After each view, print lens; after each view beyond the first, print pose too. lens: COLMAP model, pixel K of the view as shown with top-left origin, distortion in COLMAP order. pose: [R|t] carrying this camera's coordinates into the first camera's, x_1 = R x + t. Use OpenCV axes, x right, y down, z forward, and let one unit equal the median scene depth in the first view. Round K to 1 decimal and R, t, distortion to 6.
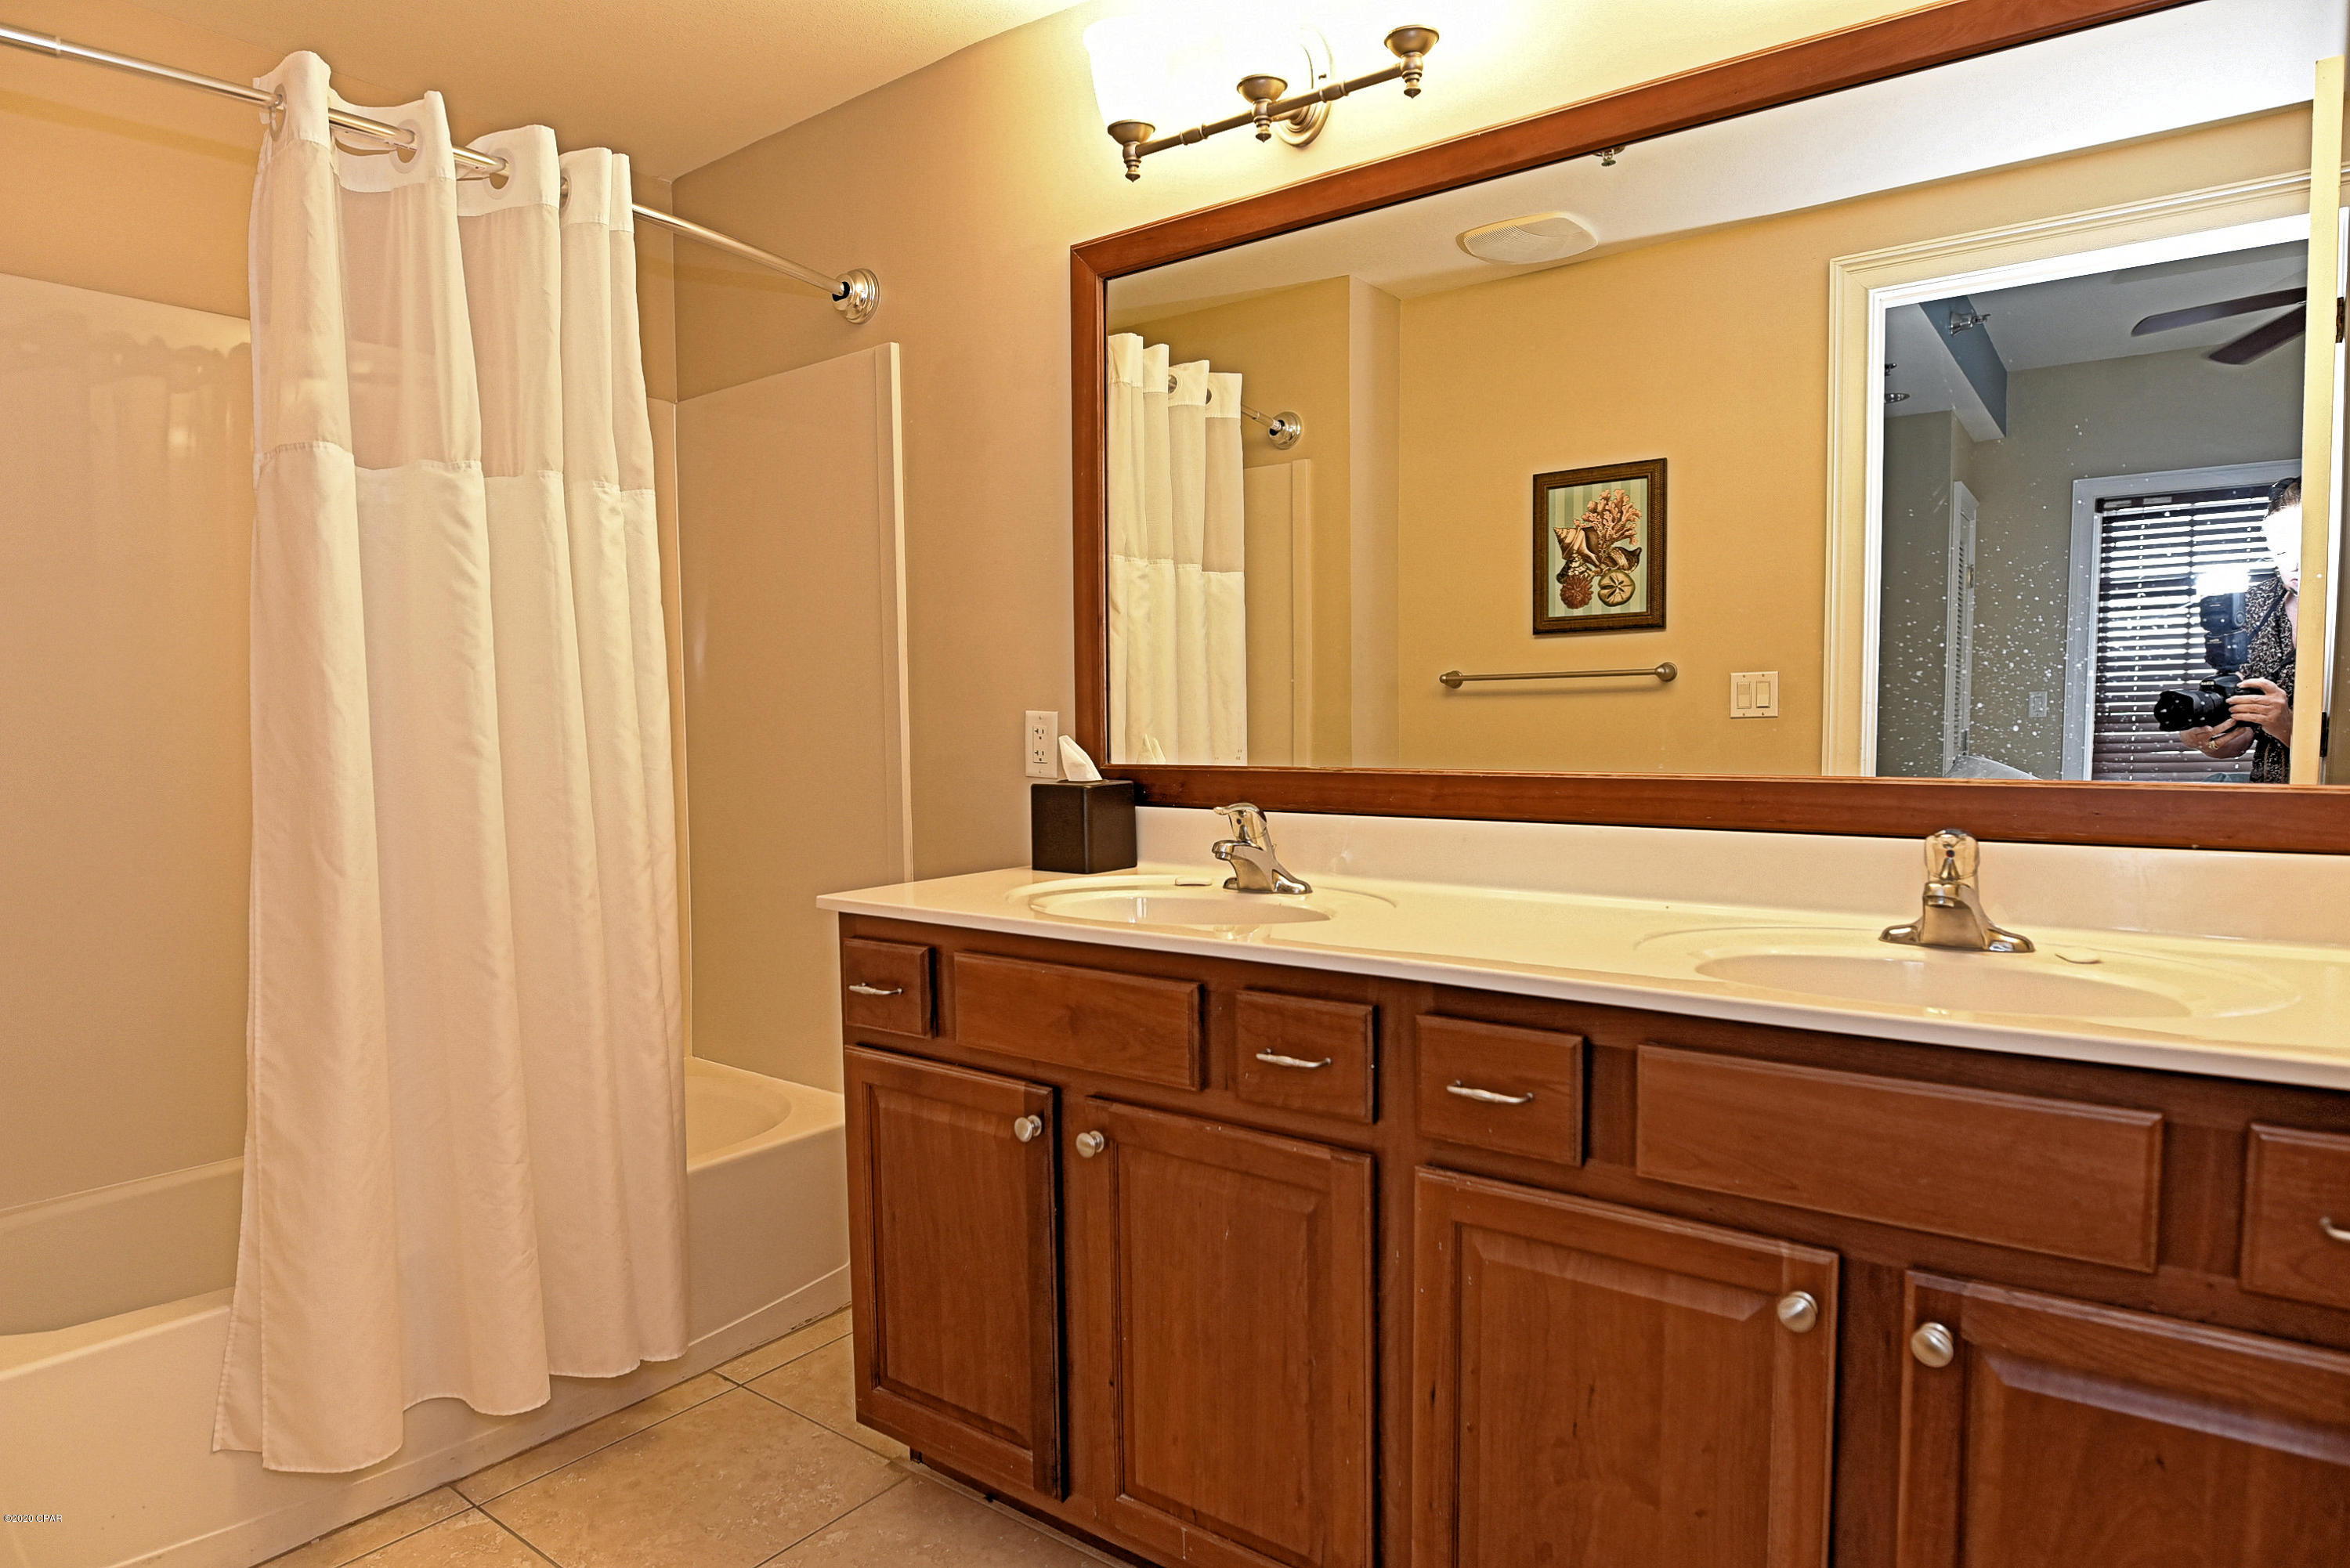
lens RADIAL K [[1354.8, 0, 1183.7], [0, 1354.8, 793.6], [0, 0, 1]] dist [-0.020078, -0.002879]
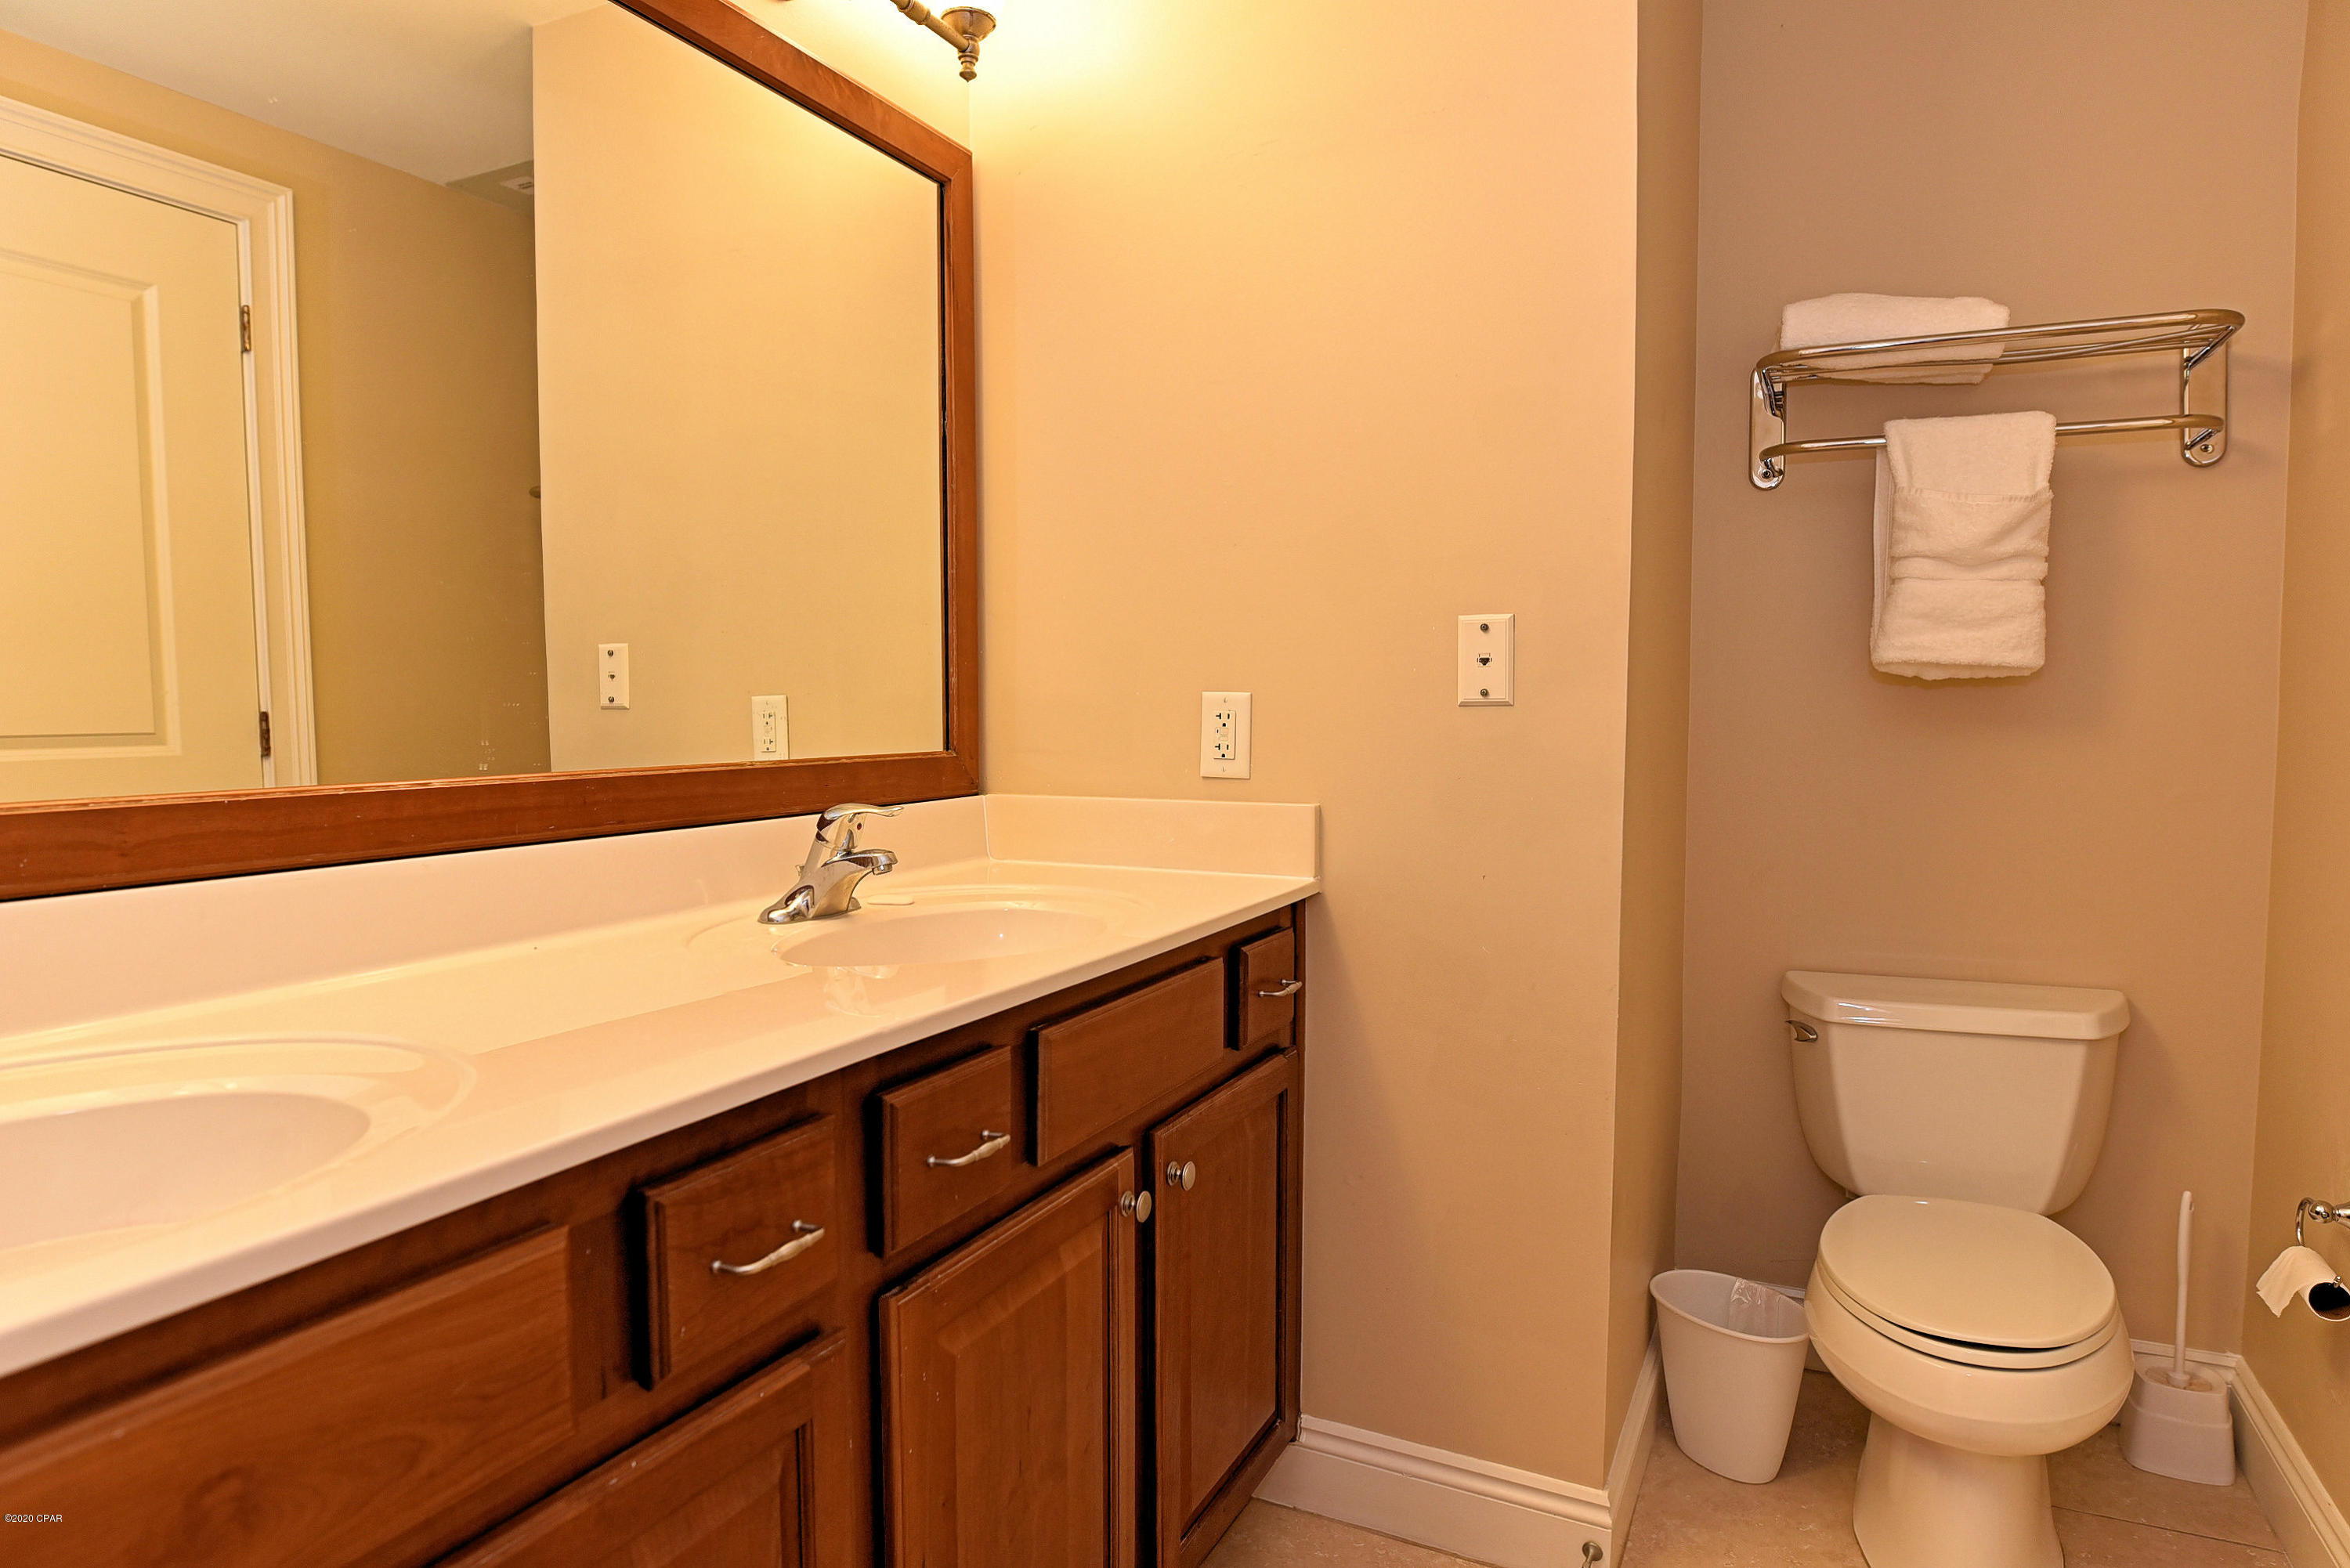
lens RADIAL K [[1354.8, 0, 1183.7], [0, 1354.8, 793.6], [0, 0, 1]] dist [-0.020078, -0.002879]
pose [[-0.166306, -0.060799, 0.984198, -0.583568], [0.065735, 0.995194, 0.072586, -0.044997], [-0.983881, 0.076767, -0.161510, 0.966330]]
